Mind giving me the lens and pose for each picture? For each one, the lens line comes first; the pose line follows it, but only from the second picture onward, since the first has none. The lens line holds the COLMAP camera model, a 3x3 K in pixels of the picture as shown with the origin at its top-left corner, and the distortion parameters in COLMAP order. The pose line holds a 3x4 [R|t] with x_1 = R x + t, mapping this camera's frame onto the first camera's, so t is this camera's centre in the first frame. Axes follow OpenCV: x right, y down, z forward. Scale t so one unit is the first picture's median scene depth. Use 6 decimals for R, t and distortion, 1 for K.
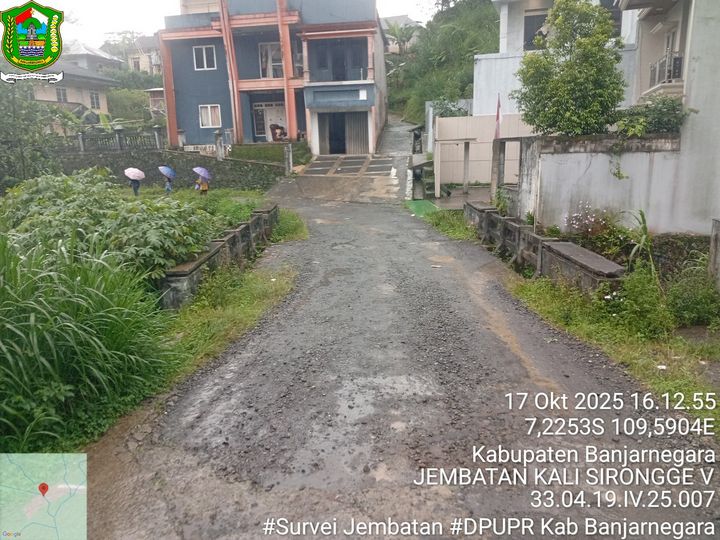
lens RADIAL K [[539.0, 0, 357.6], [0, 539.0, 275.8], [0, 0, 1]] dist [0.028848, -0.087165]
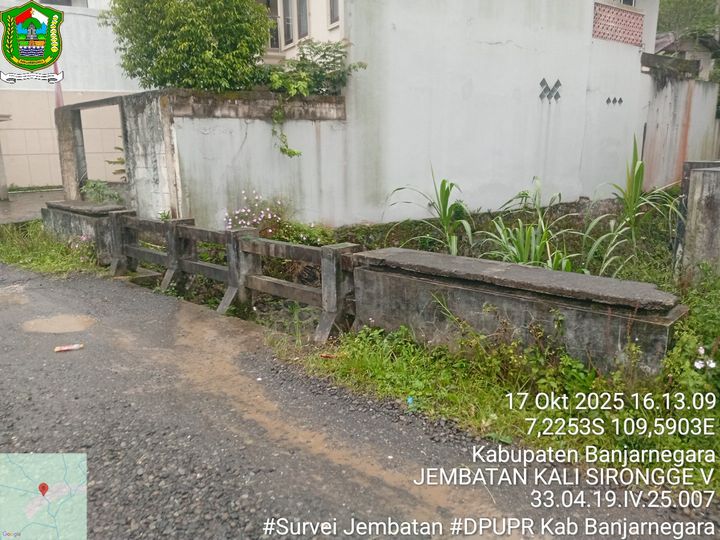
lens RADIAL K [[539.0, 0, 354.1], [0, 539.0, 275.3], [0, 0, 1]] dist [0.028848, -0.087165]
pose [[0.673384, -0.149973, 0.723922, 0.004460], [0.168676, 0.984547, 0.047066, -0.043012], [-0.719794, 0.090415, 0.688275, 0.452905]]
